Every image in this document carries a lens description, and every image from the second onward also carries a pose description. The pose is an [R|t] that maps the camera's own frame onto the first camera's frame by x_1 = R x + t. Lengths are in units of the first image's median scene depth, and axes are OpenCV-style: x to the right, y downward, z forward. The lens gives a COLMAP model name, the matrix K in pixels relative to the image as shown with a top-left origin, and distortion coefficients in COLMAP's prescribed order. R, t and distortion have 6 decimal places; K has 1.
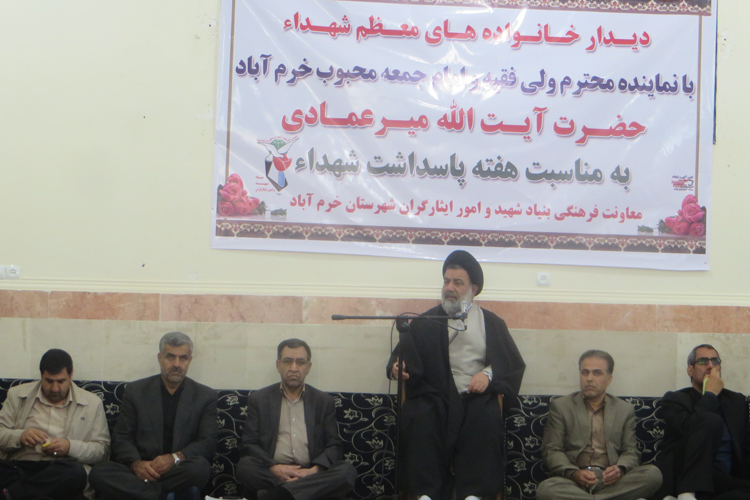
lens RADIAL K [[2001.8, 0, 375.2], [0, 2001.8, 250.7], [0, 0, 1]] dist [-0.179756, 0.000000]
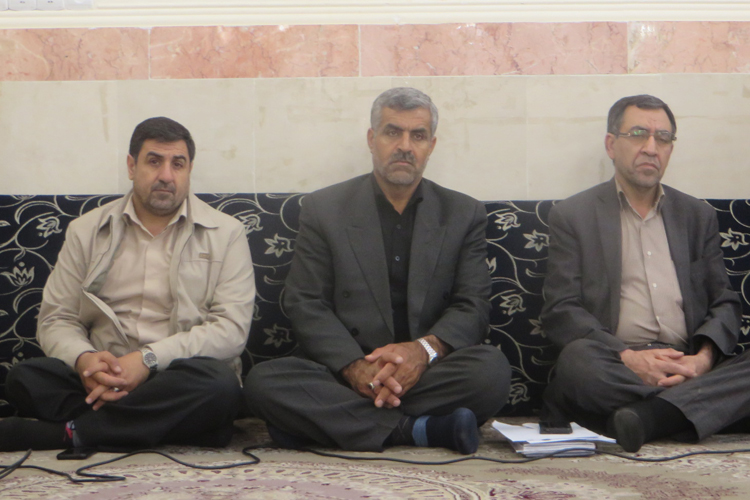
lens RADIAL K [[1392.3, 0, 374.9], [0, 1392.3, 248.9], [0, 0, 1]] dist [-0.336849, 0.000000]
pose [[0.998926, -0.034365, -0.031076, -0.095257], [0.036775, 0.996064, 0.080648, 0.051876], [0.028182, -0.081704, 0.996258, 0.640064]]
